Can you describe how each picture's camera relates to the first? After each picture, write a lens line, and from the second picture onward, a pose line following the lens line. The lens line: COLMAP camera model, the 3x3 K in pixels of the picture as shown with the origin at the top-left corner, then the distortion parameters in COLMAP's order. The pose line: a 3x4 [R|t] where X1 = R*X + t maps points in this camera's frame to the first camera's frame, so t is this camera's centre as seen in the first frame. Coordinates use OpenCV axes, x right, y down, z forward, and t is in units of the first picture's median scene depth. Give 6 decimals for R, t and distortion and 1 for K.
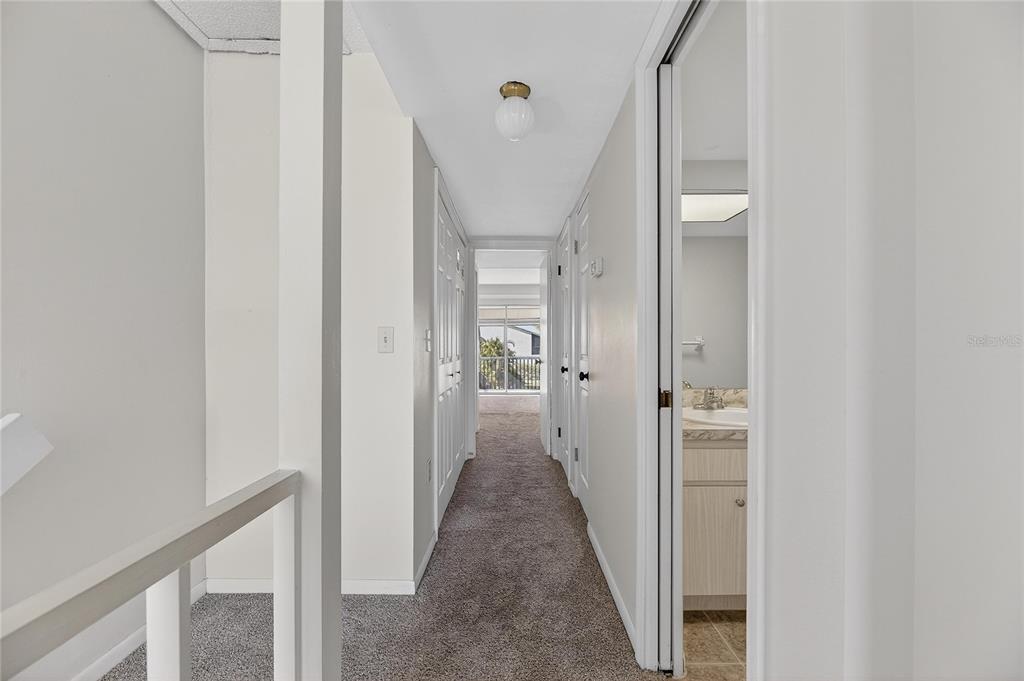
lens RADIAL K [[417.4, 0, 520.7], [0, 417.4, 347.9], [0, 0, 1]] dist [0.000180, -0.004472]
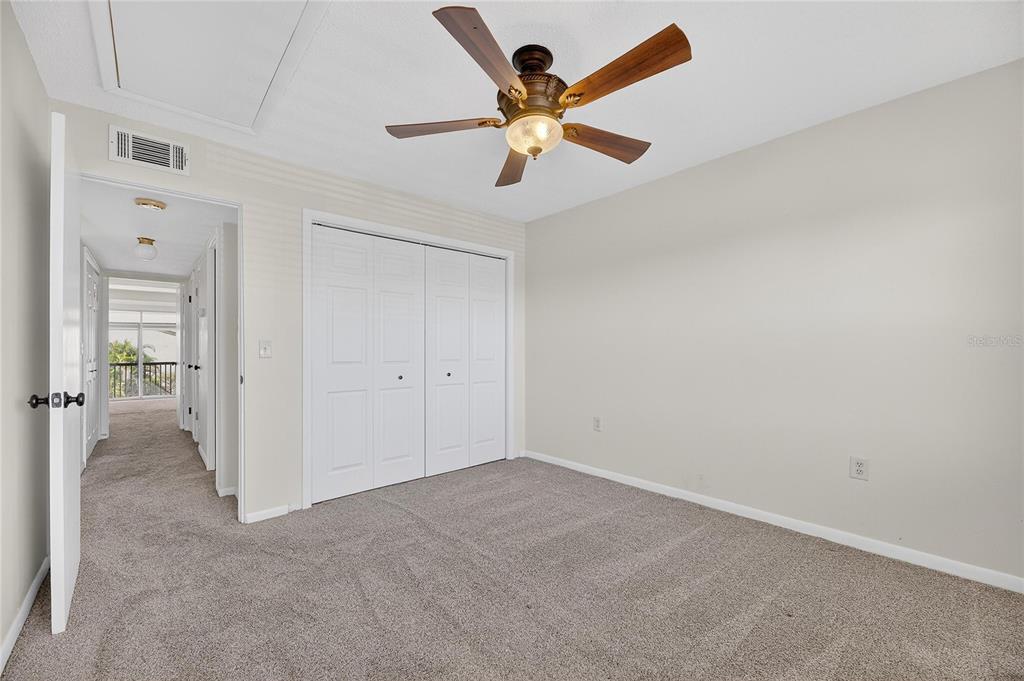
lens RADIAL K [[417.4, 0, 520.7], [0, 417.4, 347.9], [0, 0, 1]] dist [0.000180, -0.004472]
pose [[0.762069, -0.001573, 0.647494, 0.016853], [0.007648, 0.999949, -0.006572, 0.001288], [-0.647451, 0.009961, 0.762042, -0.454726]]
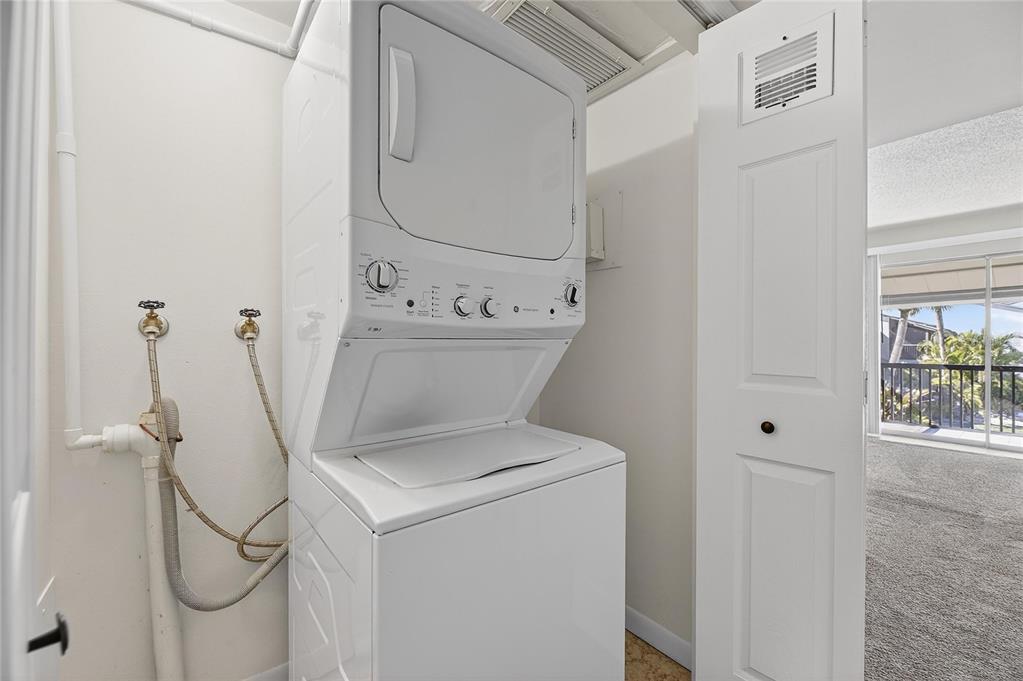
lens RADIAL K [[417.6, 0, 511.5], [0, 417.6, 340.5], [0, 0, 1]] dist [0.000049, -0.000032]
pose [[0.611550, -0.000640, -0.791205, 0.016057], [-0.005398, 0.999973, -0.004981, -0.007040], [0.791187, 0.007317, 0.611530, 0.519572]]
